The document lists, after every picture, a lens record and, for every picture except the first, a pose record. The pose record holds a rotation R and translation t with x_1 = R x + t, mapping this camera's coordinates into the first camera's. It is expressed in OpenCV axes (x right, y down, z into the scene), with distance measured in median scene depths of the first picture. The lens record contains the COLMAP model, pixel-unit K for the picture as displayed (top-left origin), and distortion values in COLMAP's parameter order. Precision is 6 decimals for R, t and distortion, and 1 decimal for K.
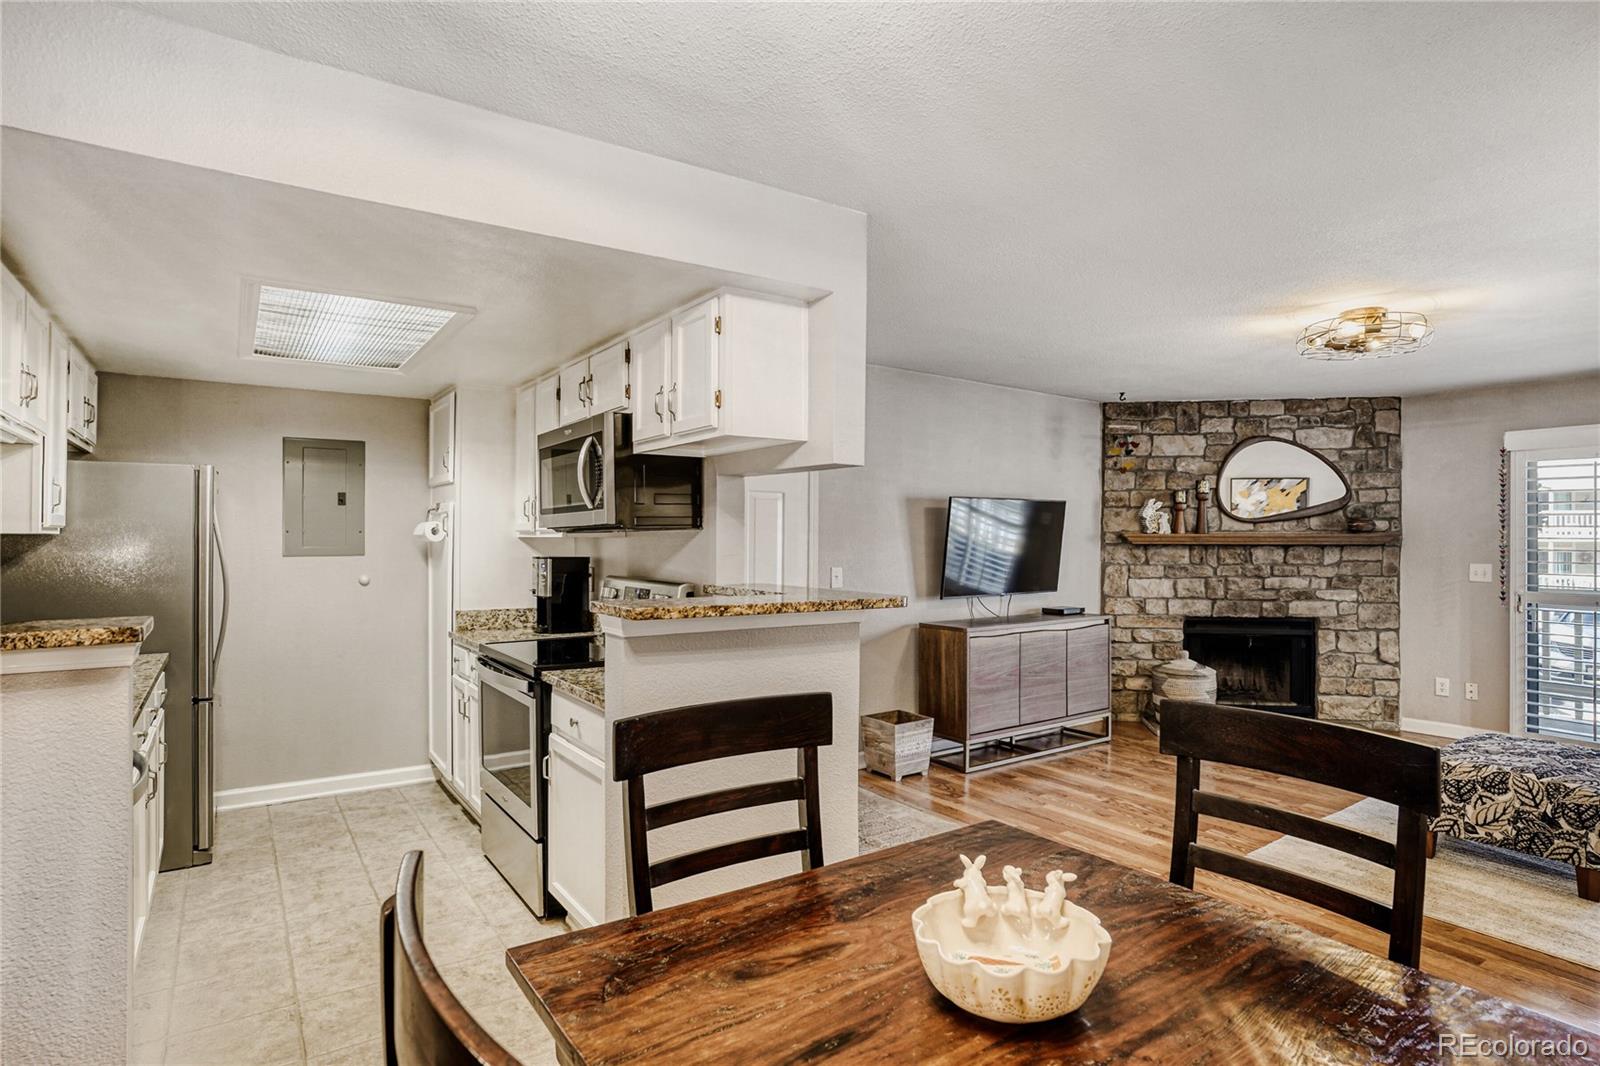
lens RADIAL K [[843.6, 0, 789.8], [0, 843.6, 527.1], [0, 0, 1]] dist [-0.066780, 0.032709]
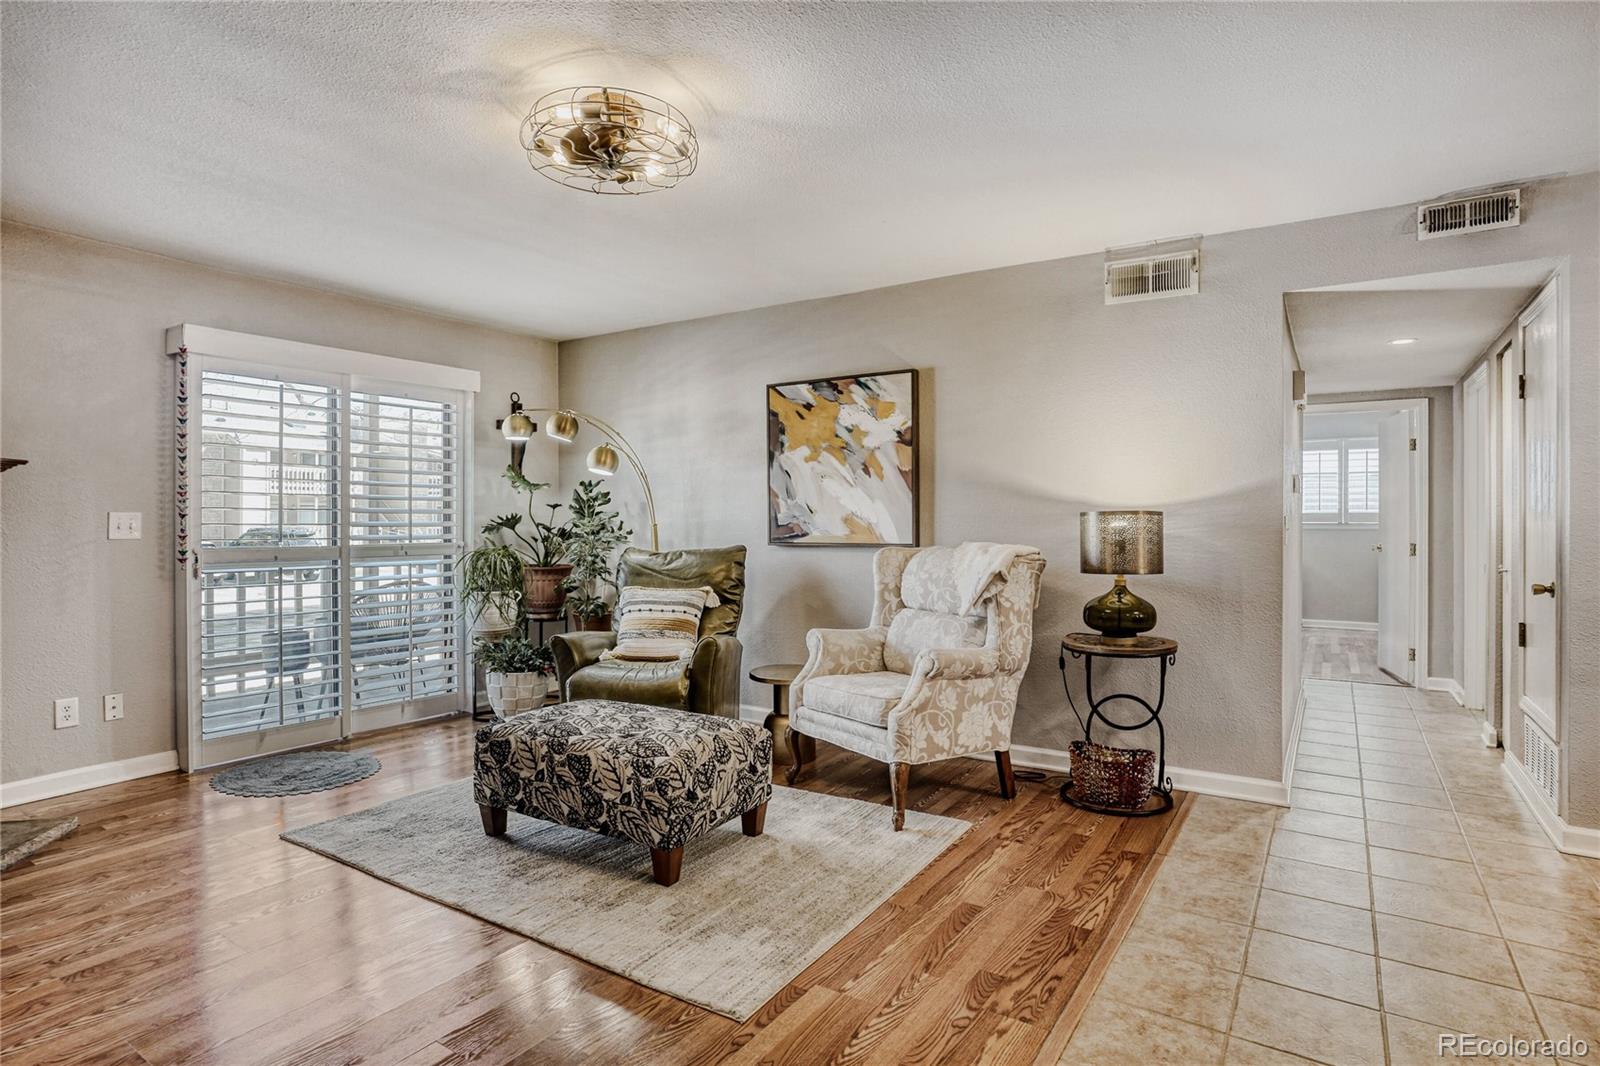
lens RADIAL K [[843.6, 0, 775.1], [0, 843.6, 523.0], [0, 0, 1]] dist [-0.066780, 0.032709]
pose [[-0.377380, -0.005957, 0.926039, 0.021982], [-0.012865, 0.999917, 0.001190, 0.055167], [-0.925969, -0.011464, -0.377425, 0.951547]]
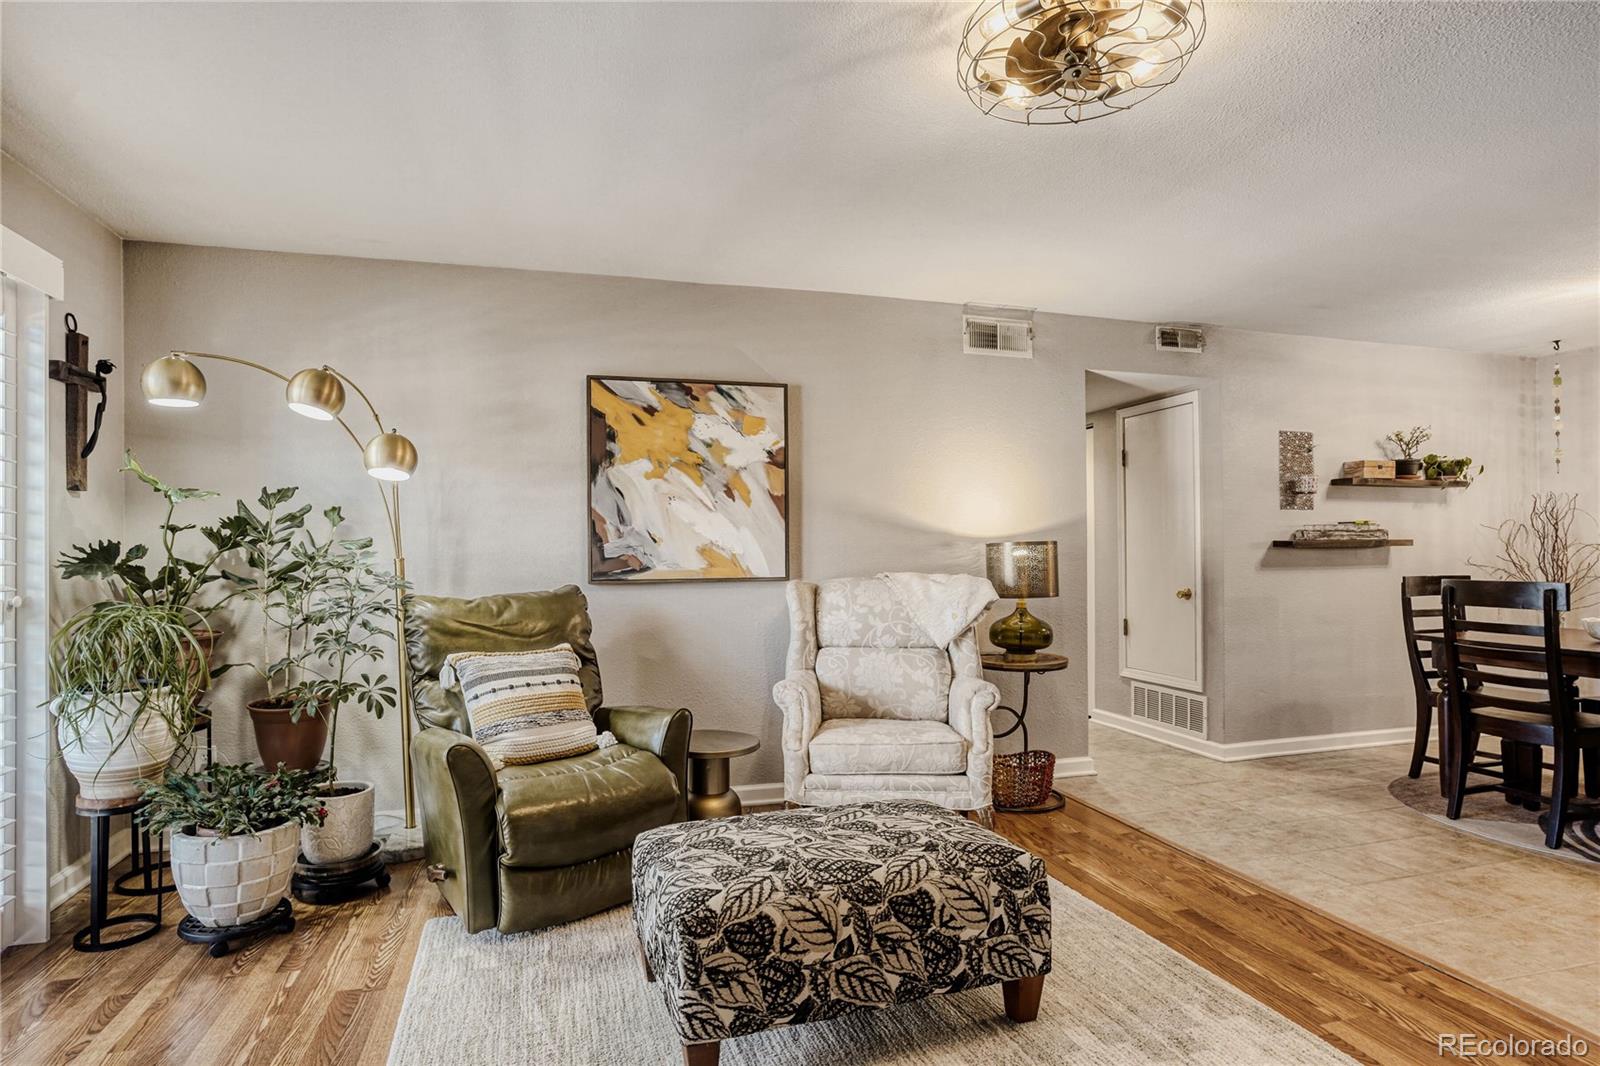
lens RADIAL K [[843.6, 0, 770.1], [0, 843.6, 556.4], [0, 0, 1]] dist [-0.066780, 0.032709]
pose [[-0.945780, -0.001289, 0.324806, 0.591749], [-0.003224, 0.999980, -0.005418, 0.061971], [-0.324793, -0.006171, -0.945765, 1.278969]]
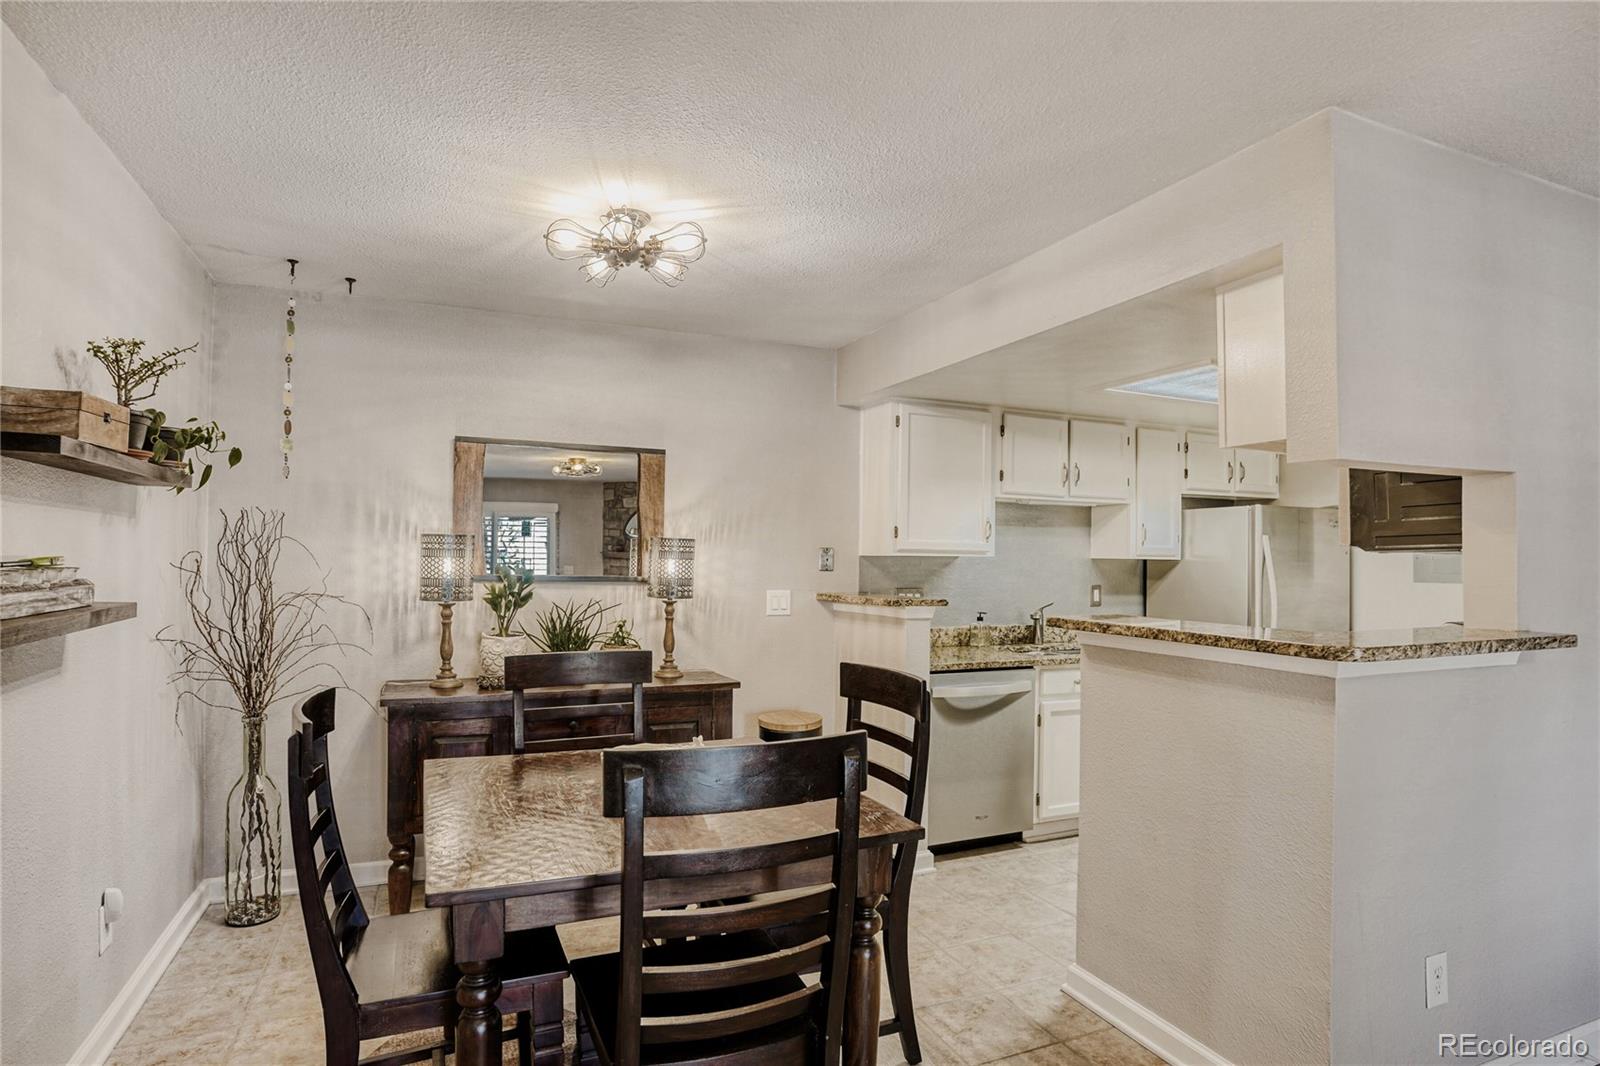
lens RADIAL K [[843.6, 0, 803.4], [0, 843.6, 536.7], [0, 0, 1]] dist [-0.066780, 0.032709]
pose [[-0.181919, -0.030630, -0.982836, 0.526197], [0.000925, 0.999509, -0.031321, 0.009550], [0.983313, -0.006606, -0.181801, 0.427462]]
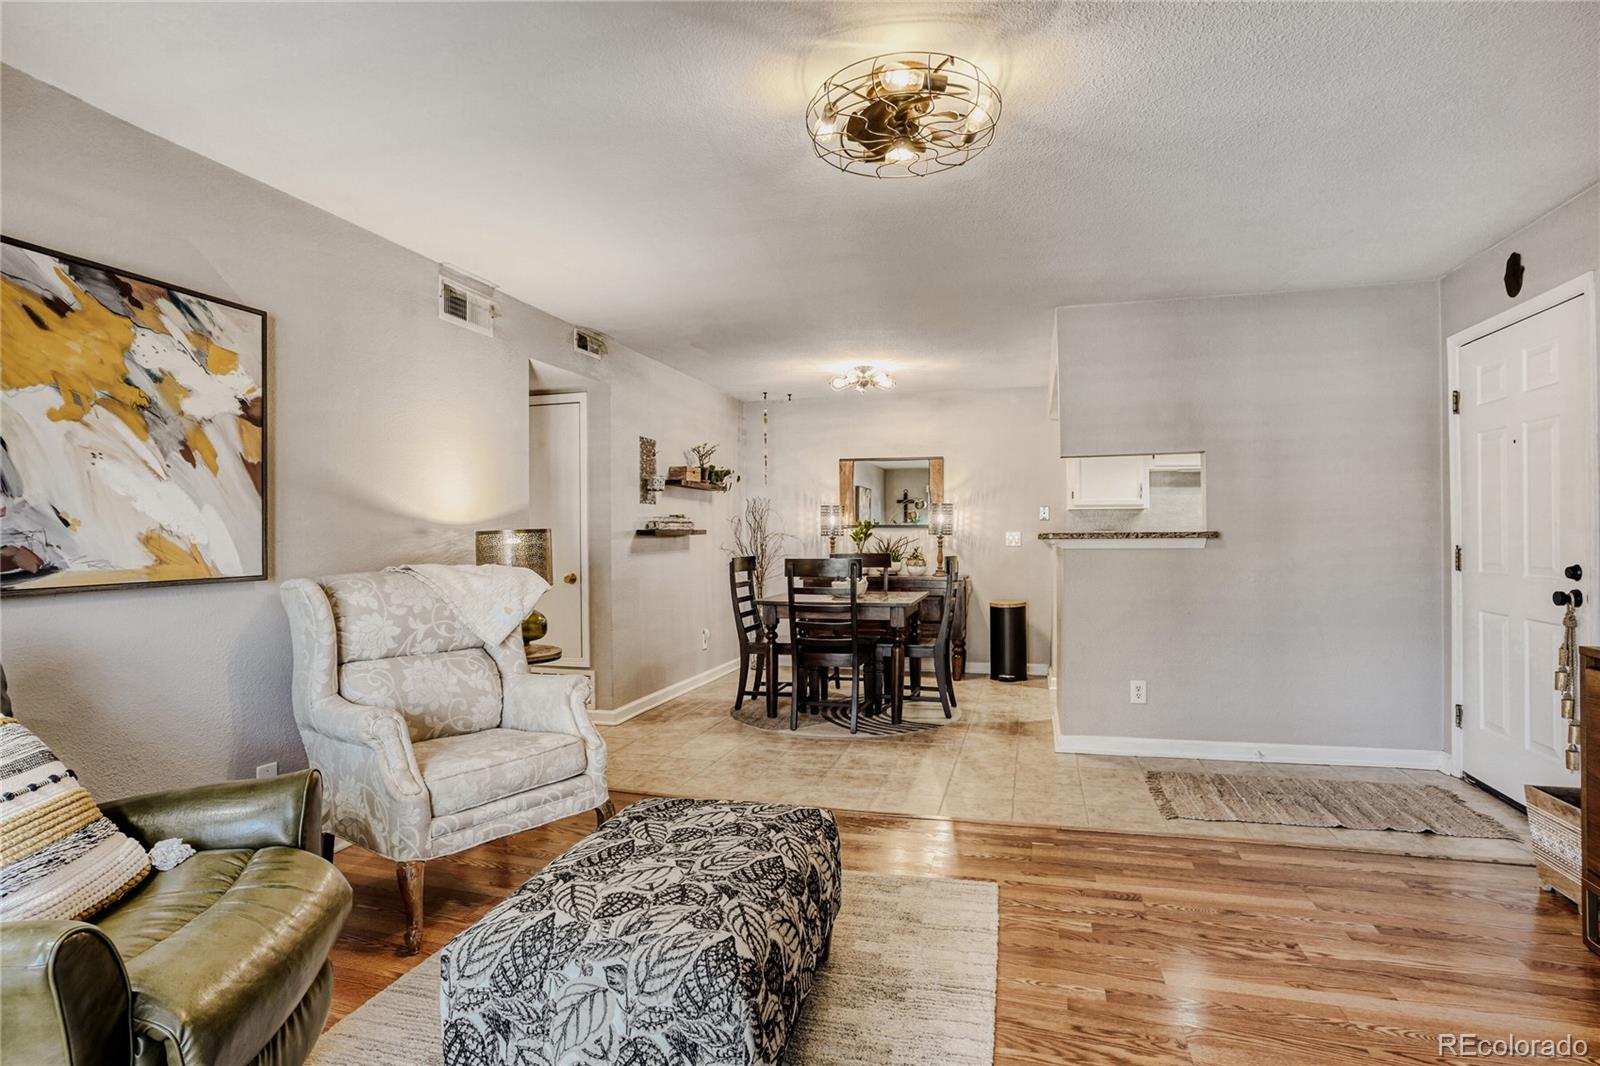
lens RADIAL K [[843.6, 0, 810.8], [0, 843.6, 533.7], [0, 0, 1]] dist [-0.066780, 0.032709]
pose [[-0.752532, 0.000394, -0.658556, 0.963550], [0.012814, 0.999819, -0.014045, 0.061141], [0.658431, -0.019008, -0.752401, 1.187664]]
